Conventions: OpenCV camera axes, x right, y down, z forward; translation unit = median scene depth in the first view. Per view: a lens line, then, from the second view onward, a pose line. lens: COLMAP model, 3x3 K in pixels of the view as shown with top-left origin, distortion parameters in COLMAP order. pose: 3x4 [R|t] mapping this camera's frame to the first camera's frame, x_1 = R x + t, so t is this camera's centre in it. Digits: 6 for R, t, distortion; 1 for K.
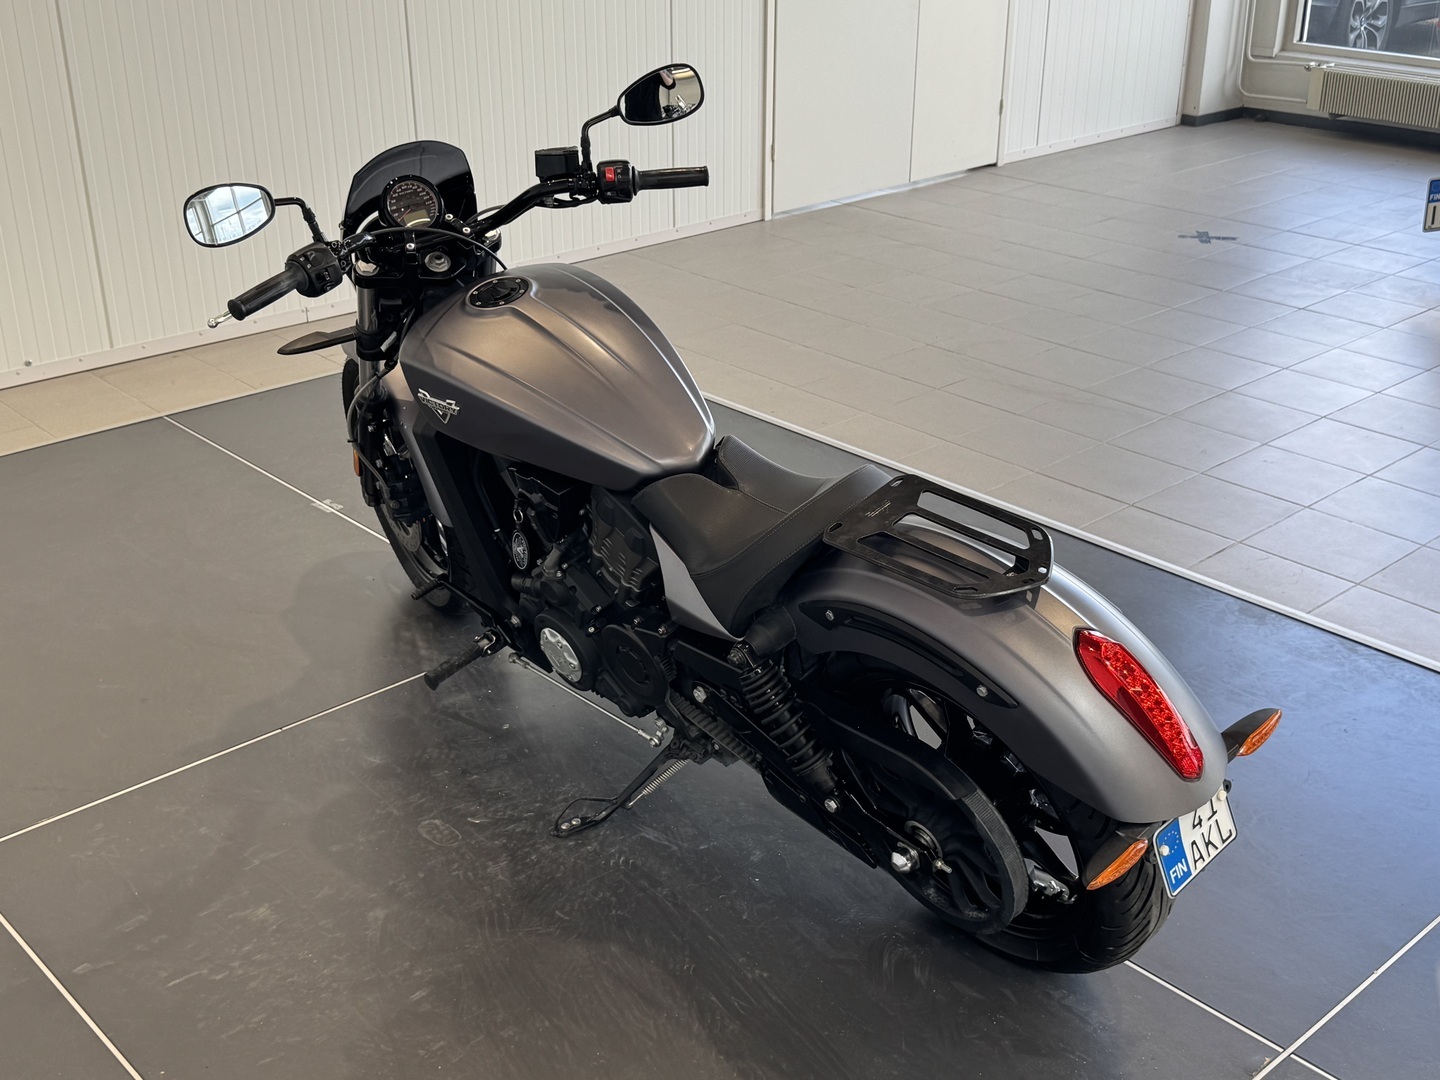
lens RADIAL K [[1669.9, 0, 720.0], [0, 1669.9, 540.0], [0, 0, 1]] dist [0.072189, 0.020946]
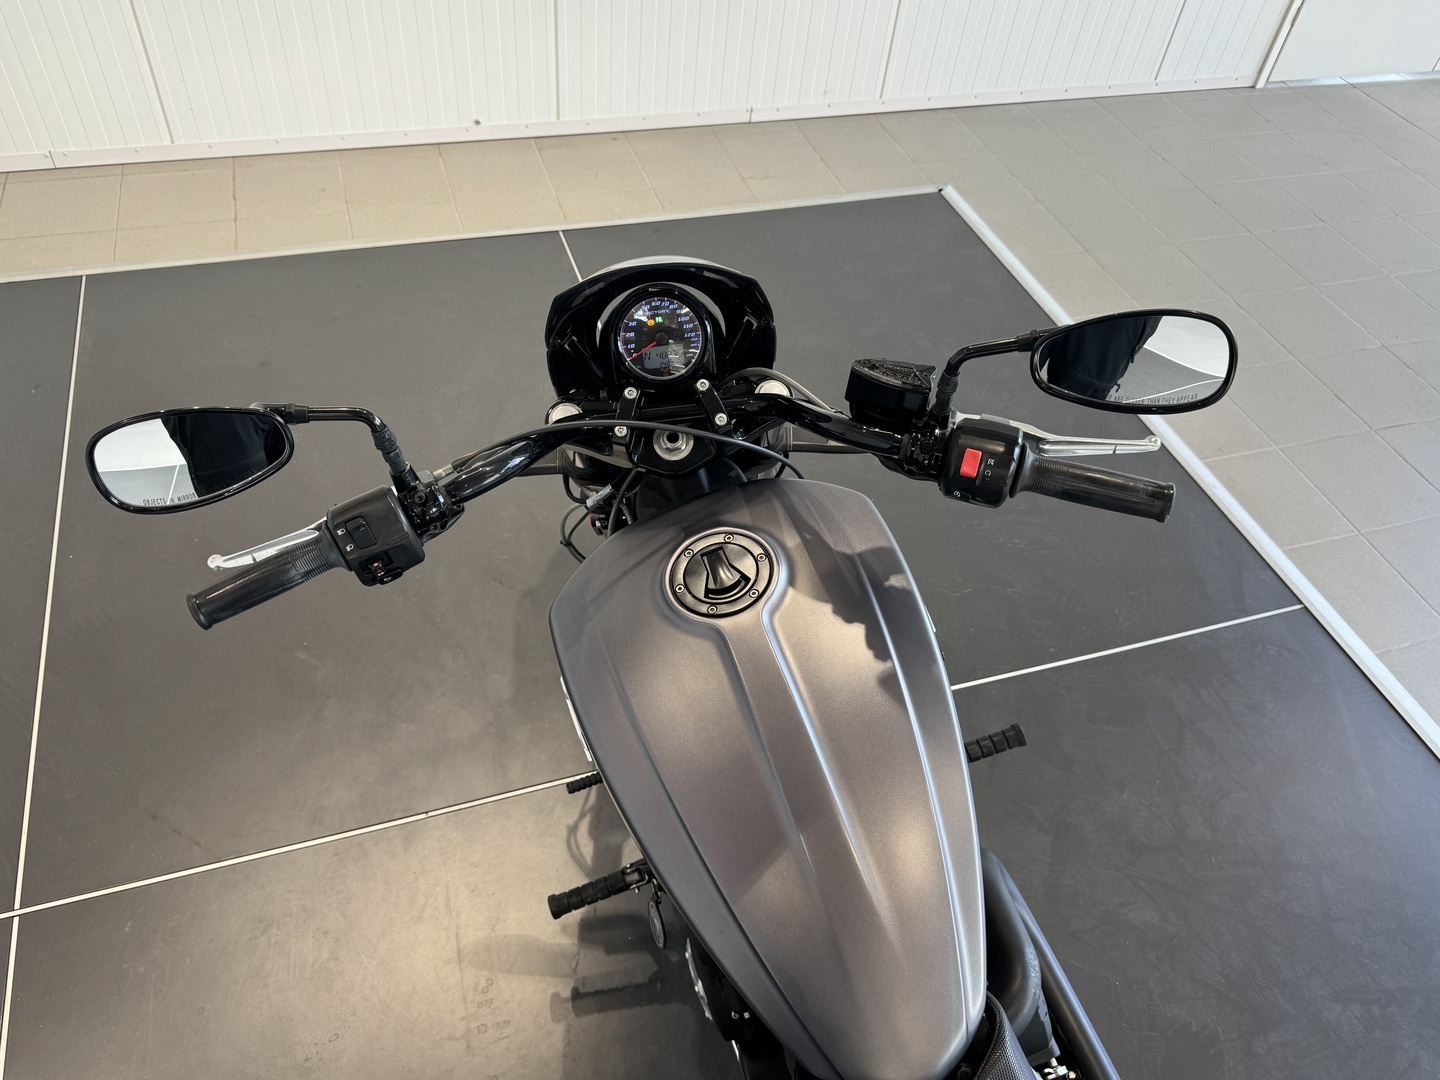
lens RADIAL K [[1035.7, 0, 720.0], [0, 1035.7, 540.0], [0, 0, 1]] dist [0.194906, -0.222094]
pose [[0.910249, 0.349107, -0.222644, -0.053377], [-0.246255, 0.888710, 0.386721, -0.287234], [0.332873, -0.297185, 0.894917, 0.644243]]
